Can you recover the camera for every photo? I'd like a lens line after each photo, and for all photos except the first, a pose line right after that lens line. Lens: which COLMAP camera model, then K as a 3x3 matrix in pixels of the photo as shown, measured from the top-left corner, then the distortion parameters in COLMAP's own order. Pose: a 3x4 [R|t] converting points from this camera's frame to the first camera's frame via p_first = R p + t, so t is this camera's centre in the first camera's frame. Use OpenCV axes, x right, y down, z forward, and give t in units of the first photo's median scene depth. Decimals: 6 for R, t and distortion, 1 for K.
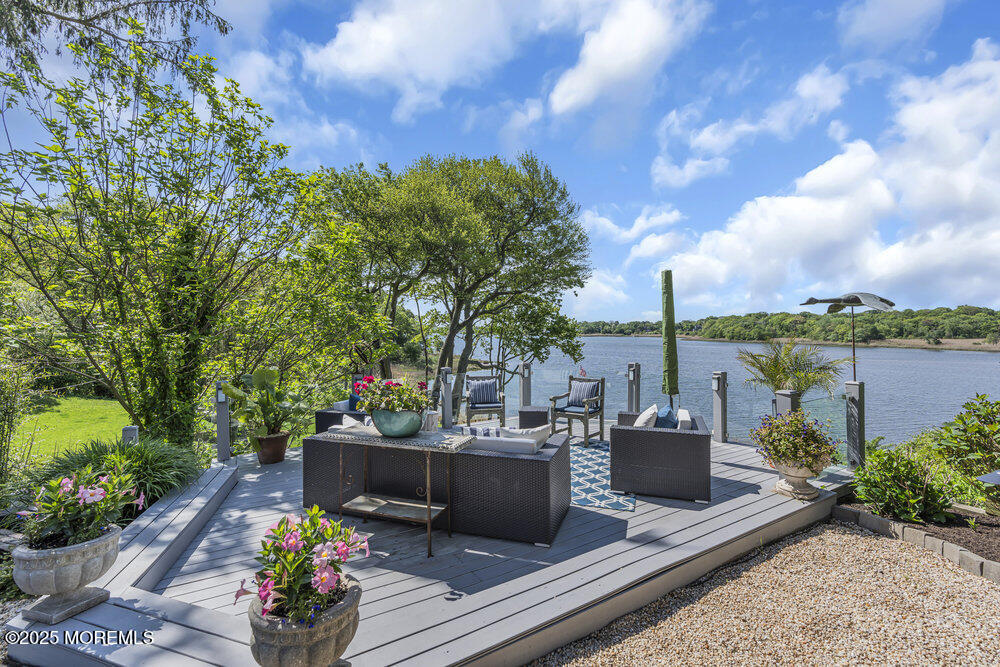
lens RADIAL K [[446.6, 0, 500.0], [0, 446.6, 333.5], [0, 0, 1]] dist [-0.001944, 0.000438]
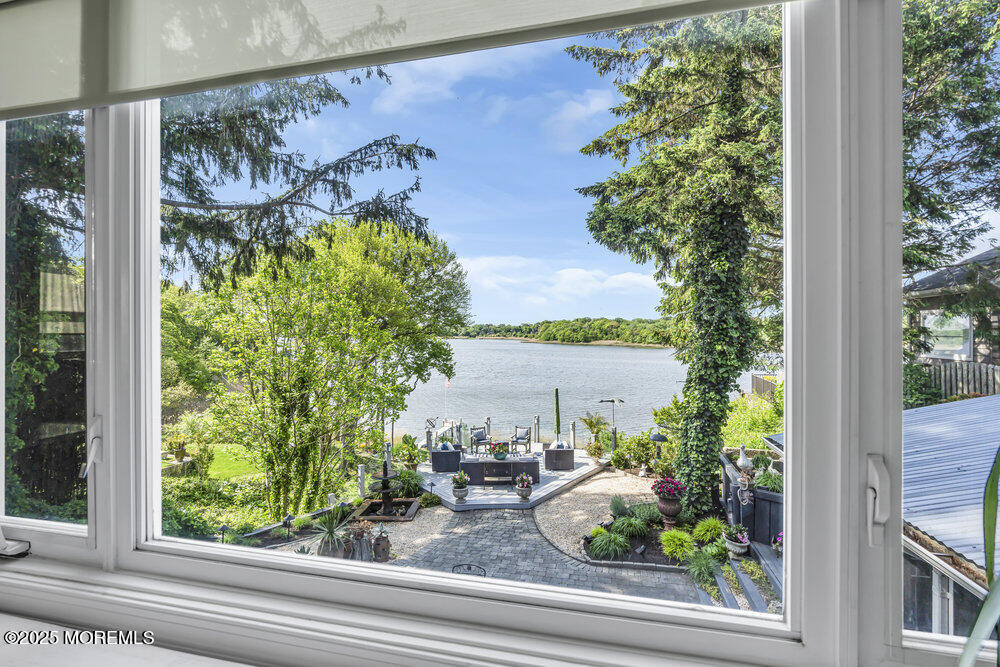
lens RADIAL K [[446.6, 0, 500.0], [0, 446.6, 333.5], [0, 0, 1]] dist [-0.001944, 0.000438]
pose [[0.943040, -0.002381, 0.332670, -0.171493], [0.004125, 0.999981, -0.004536, -0.092732], [-0.332653, 0.005650, 0.943032, -0.291756]]
